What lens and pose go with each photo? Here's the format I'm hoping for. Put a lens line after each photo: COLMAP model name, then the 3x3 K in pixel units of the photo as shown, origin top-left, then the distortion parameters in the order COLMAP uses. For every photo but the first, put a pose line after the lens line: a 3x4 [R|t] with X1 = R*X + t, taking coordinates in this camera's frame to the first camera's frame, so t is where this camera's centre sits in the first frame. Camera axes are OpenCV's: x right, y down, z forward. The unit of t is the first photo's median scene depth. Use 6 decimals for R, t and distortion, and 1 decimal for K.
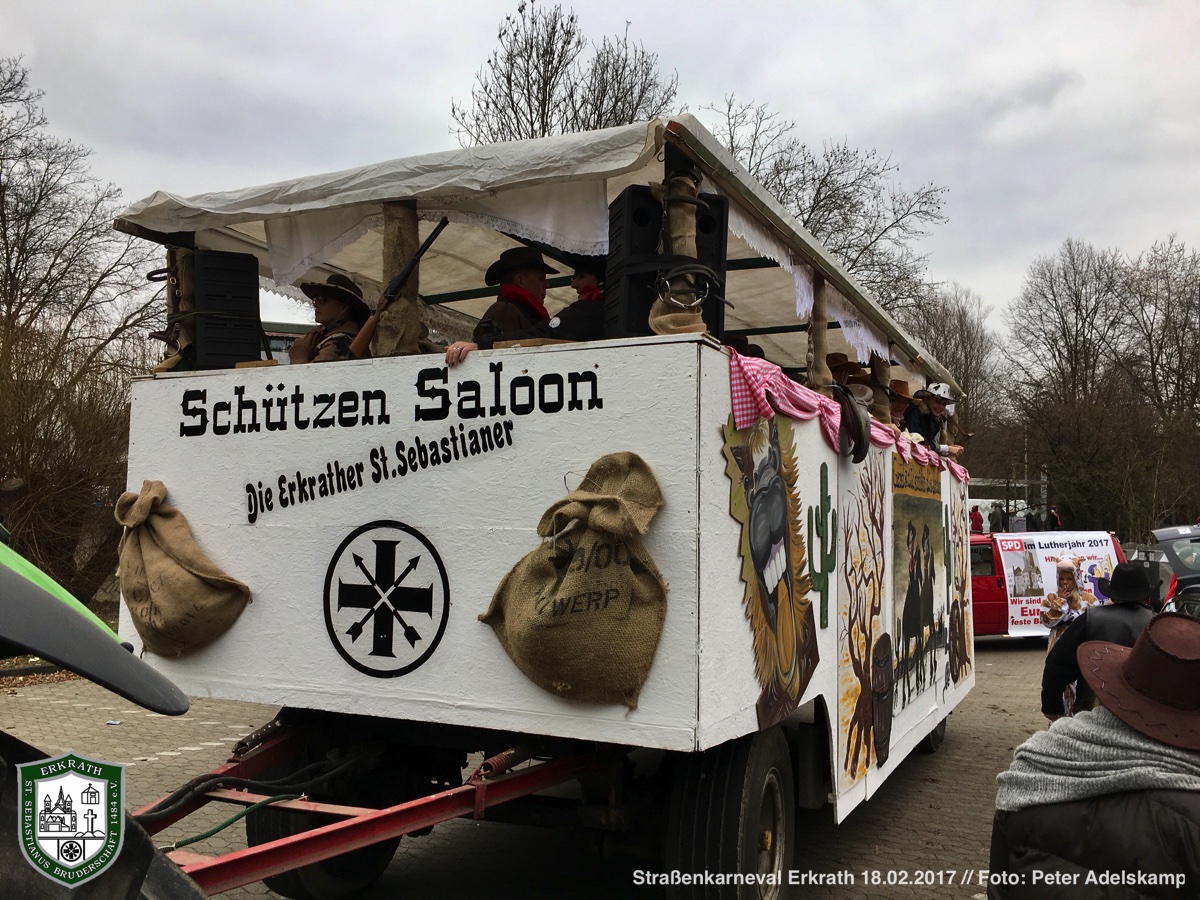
lens RADIAL K [[1017.8, 0, 590.0], [0, 1017.8, 445.8], [0, 0, 1]] dist [0.090840, -0.133093]
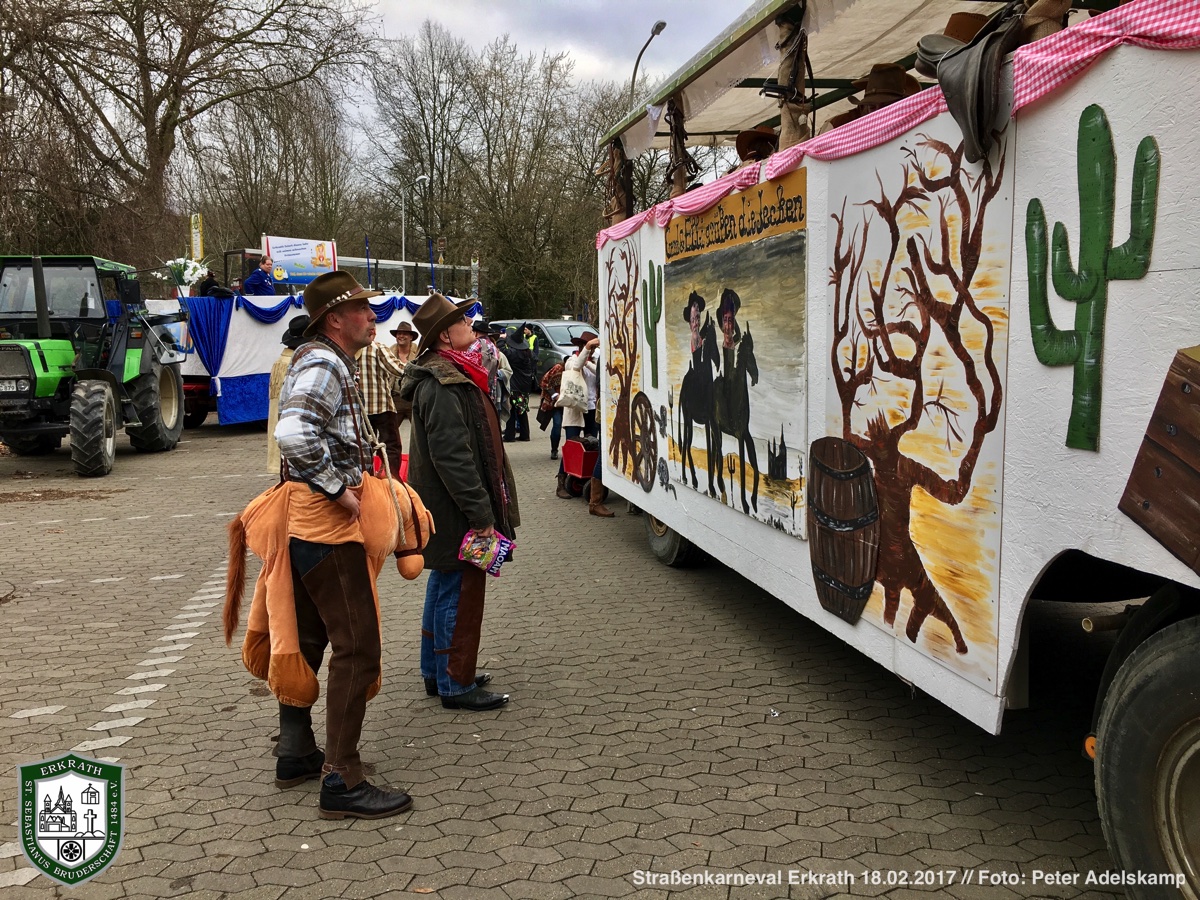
lens RADIAL K [[1017.8, 0, 590.0], [0, 1017.8, 445.8], [0, 0, 1]] dist [0.090840, -0.133093]
pose [[0.780275, -0.084720, 0.619672, -0.982262], [-0.042785, 0.981232, 0.188026, 0.113617], [-0.623972, -0.173225, 0.762006, 1.122055]]
